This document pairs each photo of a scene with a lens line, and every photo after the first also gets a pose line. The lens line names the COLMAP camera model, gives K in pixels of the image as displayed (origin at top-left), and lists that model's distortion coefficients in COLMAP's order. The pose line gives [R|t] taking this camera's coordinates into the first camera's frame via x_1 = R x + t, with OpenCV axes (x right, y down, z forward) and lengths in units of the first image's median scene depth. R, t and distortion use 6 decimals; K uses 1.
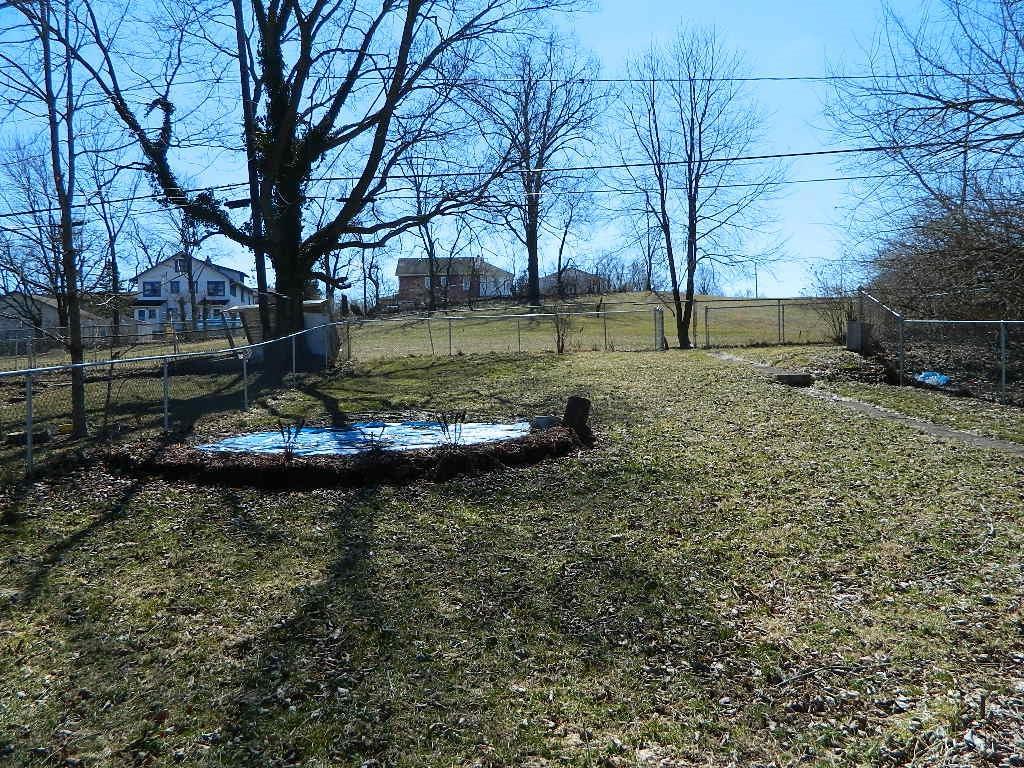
lens RADIAL K [[783.8, 0, 512.0], [0, 783.8, 384.0], [0, 0, 1]] dist [0.025572, -0.003499]
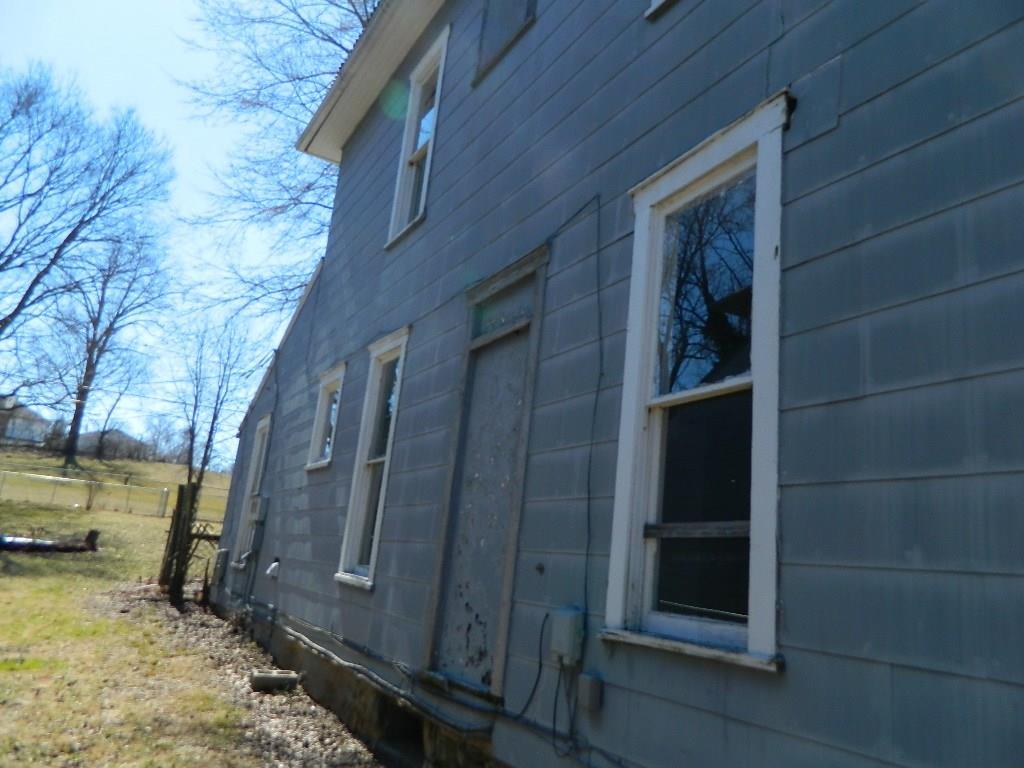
lens RADIAL K [[783.8, 0, 512.0], [0, 783.8, 384.0], [0, 0, 1]] dist [0.025572, -0.003499]
pose [[0.840212, 0.229226, 0.491425, -0.022627], [-0.111393, 0.959893, -0.257289, 0.011646], [-0.530693, 0.161436, 0.832048, -0.301210]]
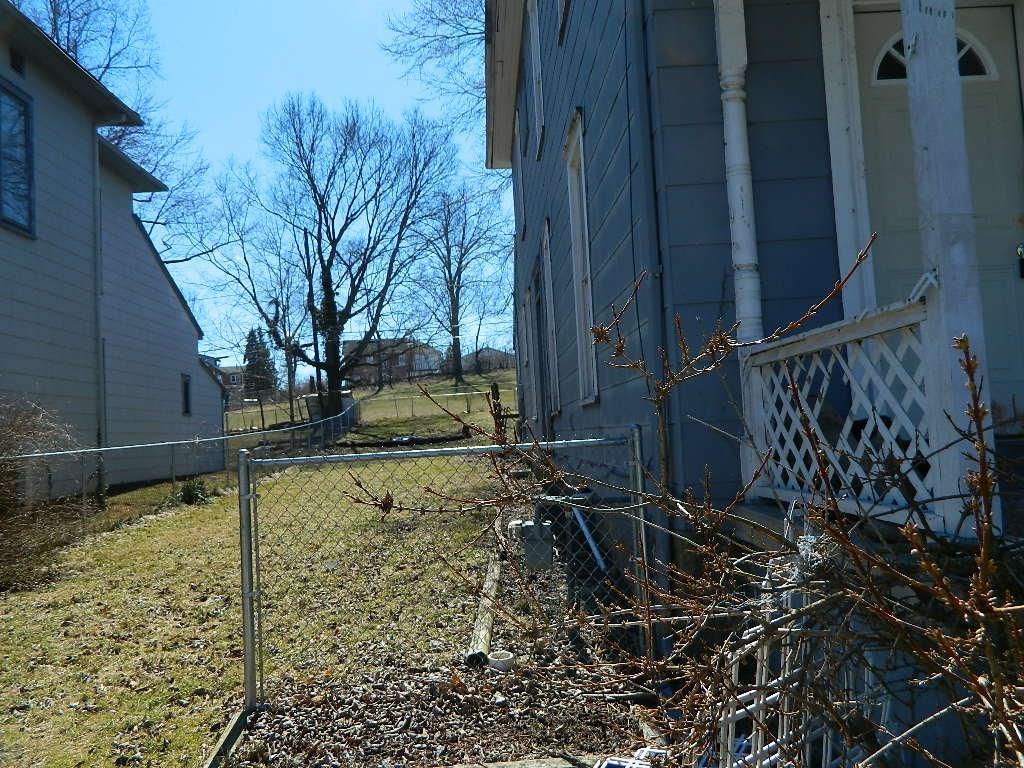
lens RADIAL K [[783.8, 0, 512.0], [0, 783.8, 384.0], [0, 0, 1]] dist [0.025572, -0.003499]
pose [[0.995314, -0.031196, 0.091525, -0.004115], [0.038531, 0.996089, -0.079508, 0.021300], [-0.088687, 0.082662, 0.992624, -0.431763]]
